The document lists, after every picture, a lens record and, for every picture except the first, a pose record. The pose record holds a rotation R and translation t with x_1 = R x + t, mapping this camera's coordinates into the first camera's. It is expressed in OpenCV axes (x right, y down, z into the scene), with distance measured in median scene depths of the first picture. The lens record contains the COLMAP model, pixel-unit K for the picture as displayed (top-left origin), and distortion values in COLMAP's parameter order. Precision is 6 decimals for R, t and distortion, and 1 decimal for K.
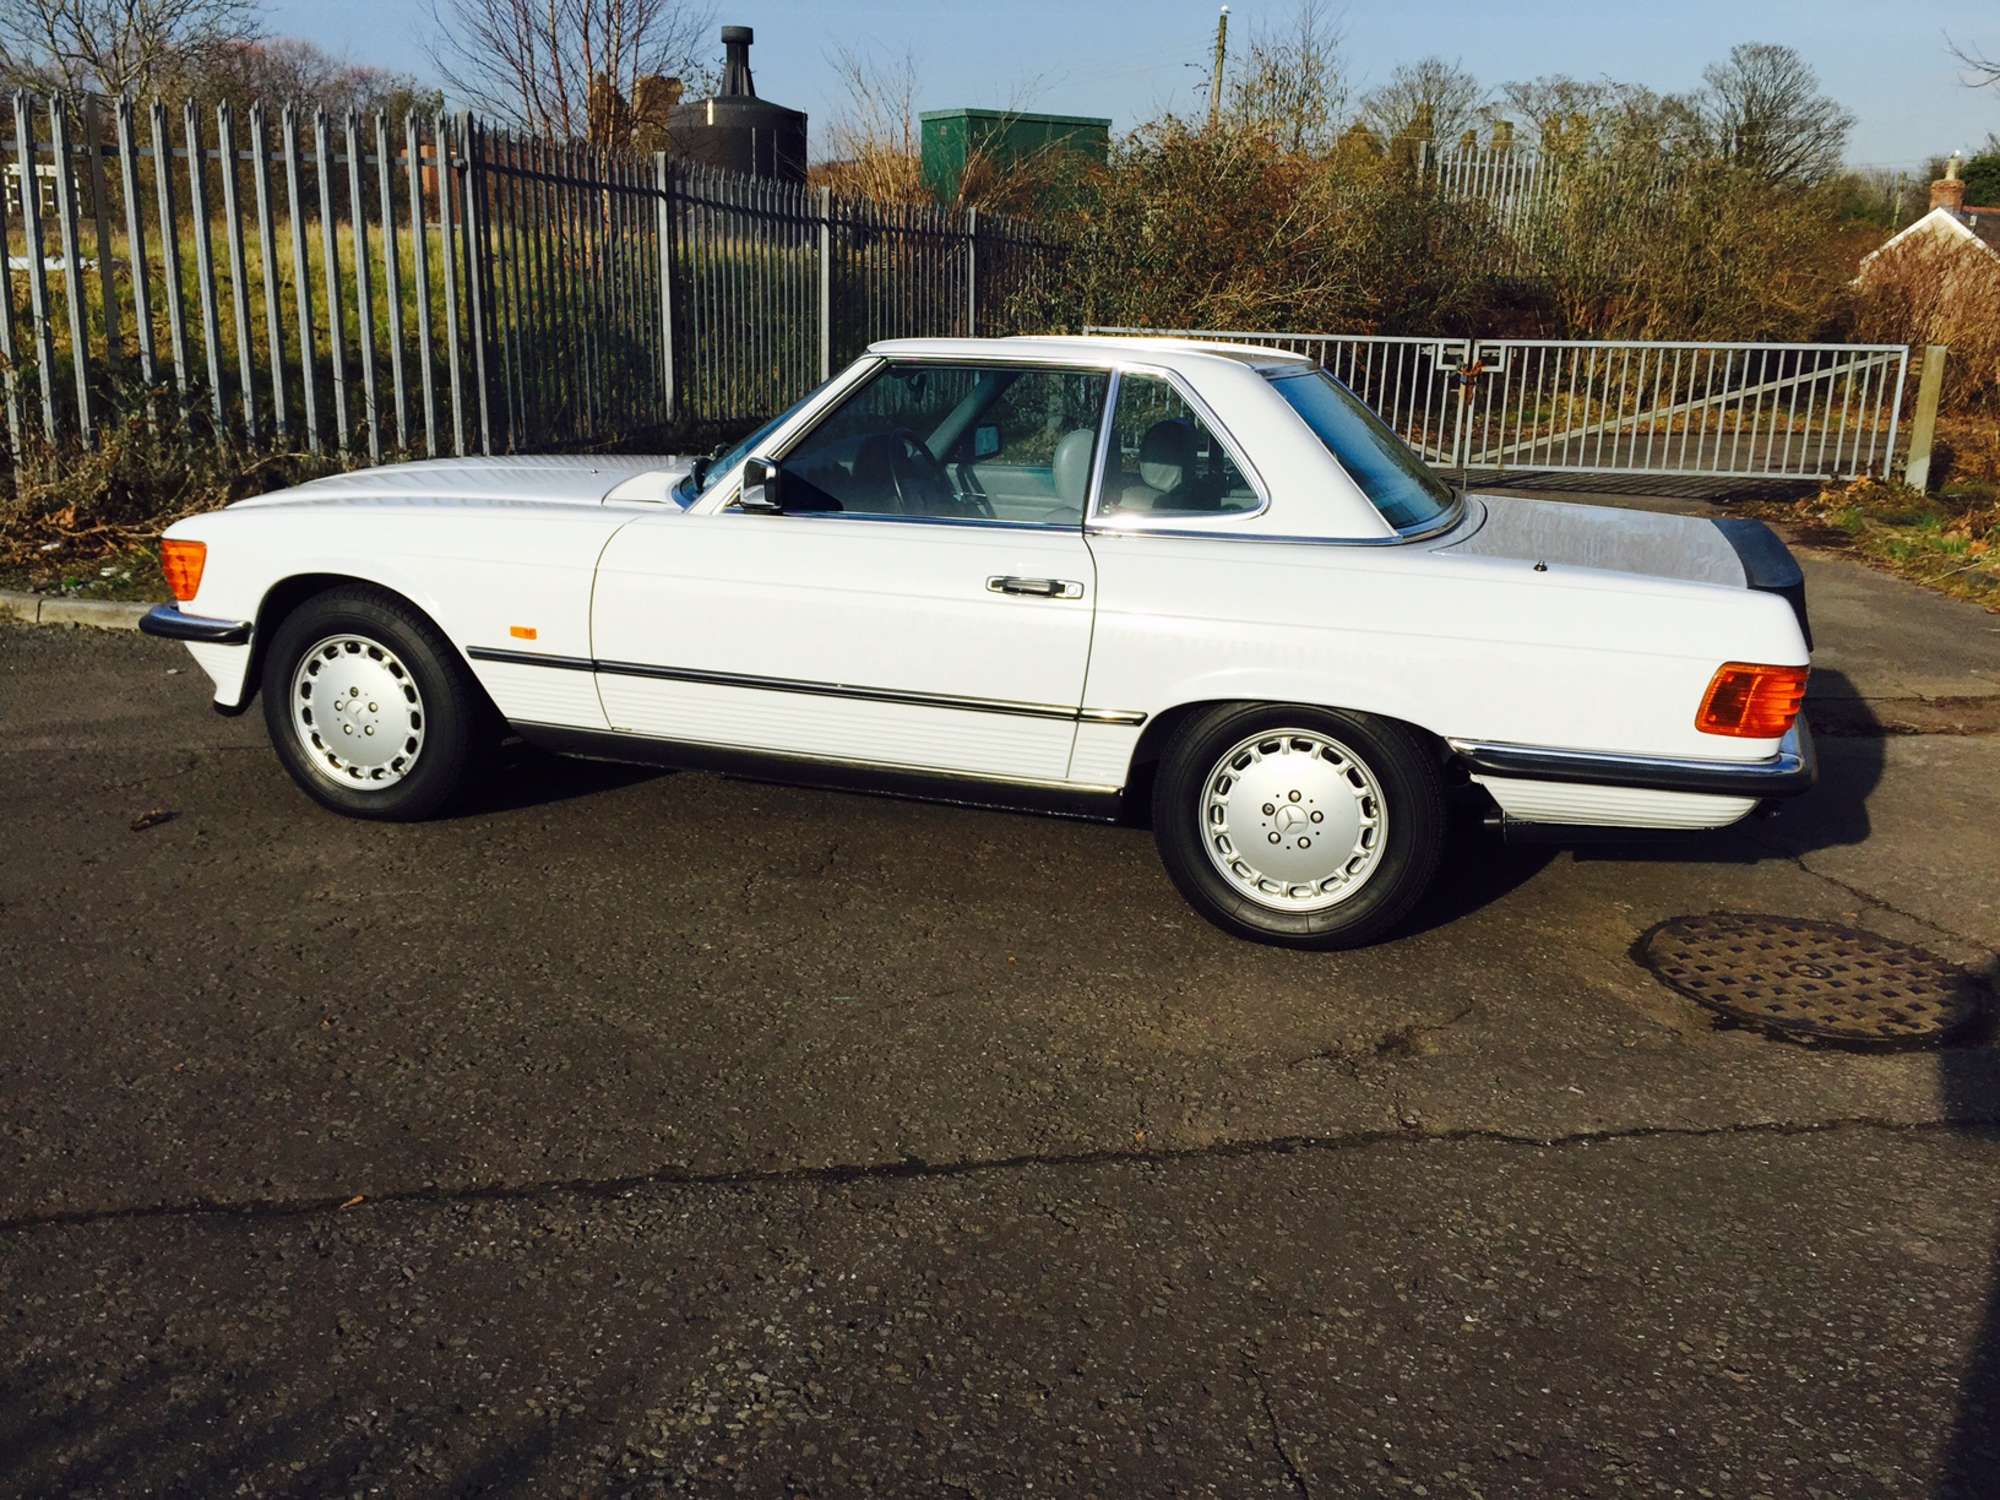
lens RADIAL K [[1747.3, 0, 1013.2], [0, 1747.3, 739.0], [0, 0, 1]] dist [0.104304, -0.123417]
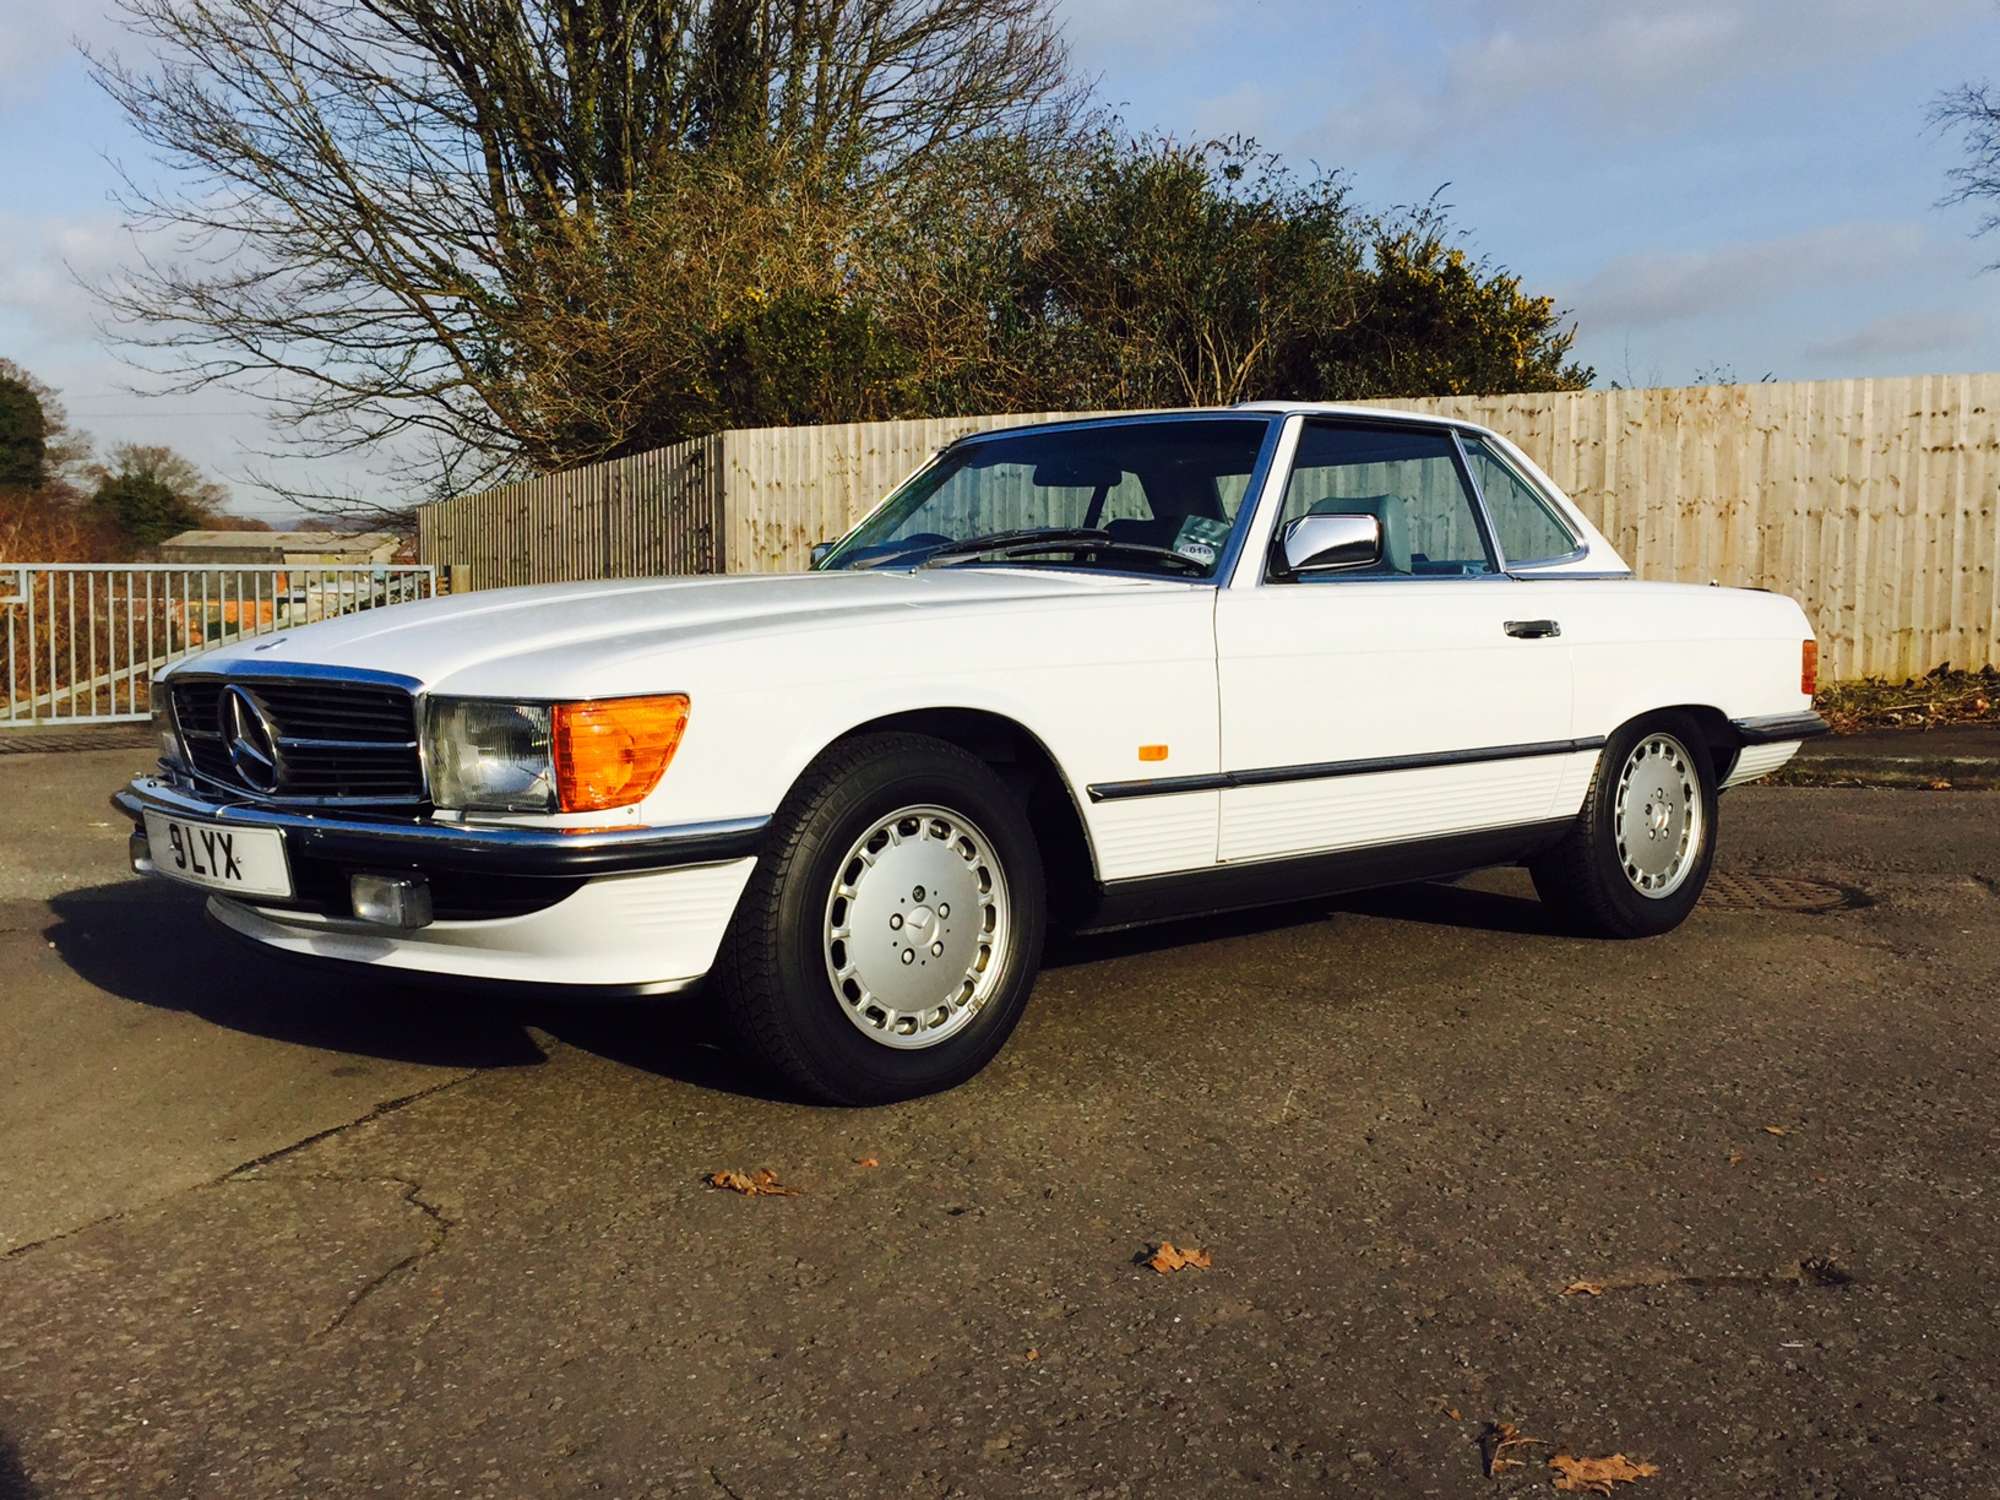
lens RADIAL K [[2048.2, 0, 1030.1], [0, 2048.2, 686.4], [0, 0, 1]] dist [0.072153, 0.000000]
pose [[0.453319, -0.062379, 0.889163, -1.081501], [0.237221, 0.970015, -0.052891, -0.054132], [-0.859202, 0.234905, 0.454524, 0.642097]]
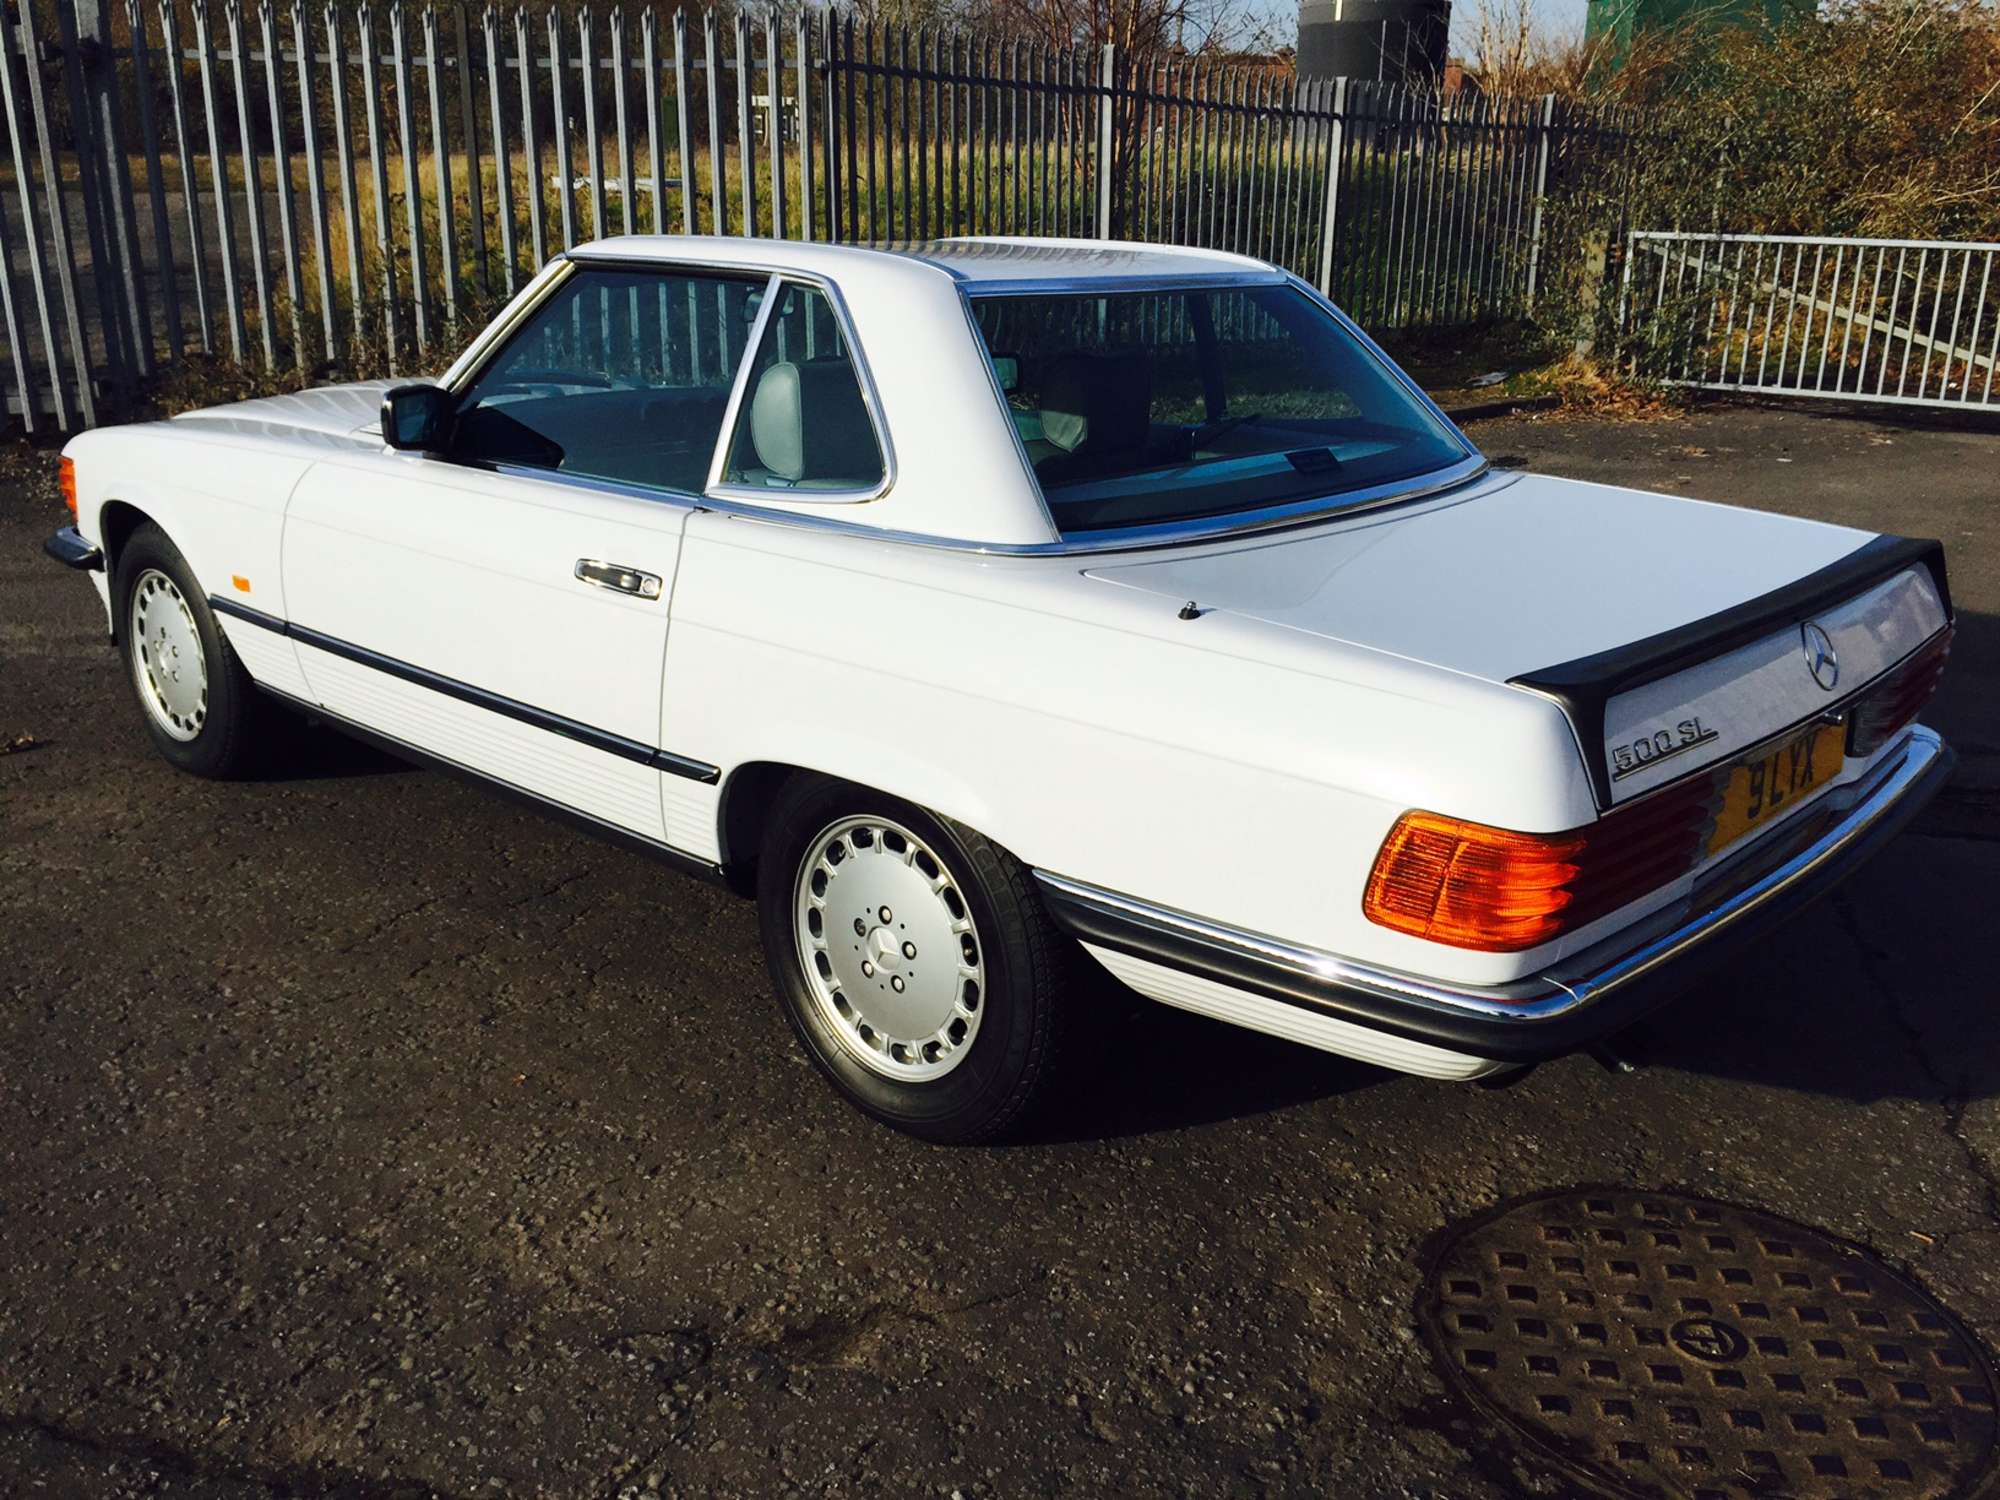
lens RADIAL K [[1747.3, 0, 990.8], [0, 1747.3, 747.4], [0, 0, 1]] dist [0.104304, -0.123417]
pose [[0.913757, 0.109678, -0.391175, 0.404834], [-0.090840, 0.993649, 0.066402, -0.071772], [0.395974, -0.025141, 0.917917, 0.349124]]
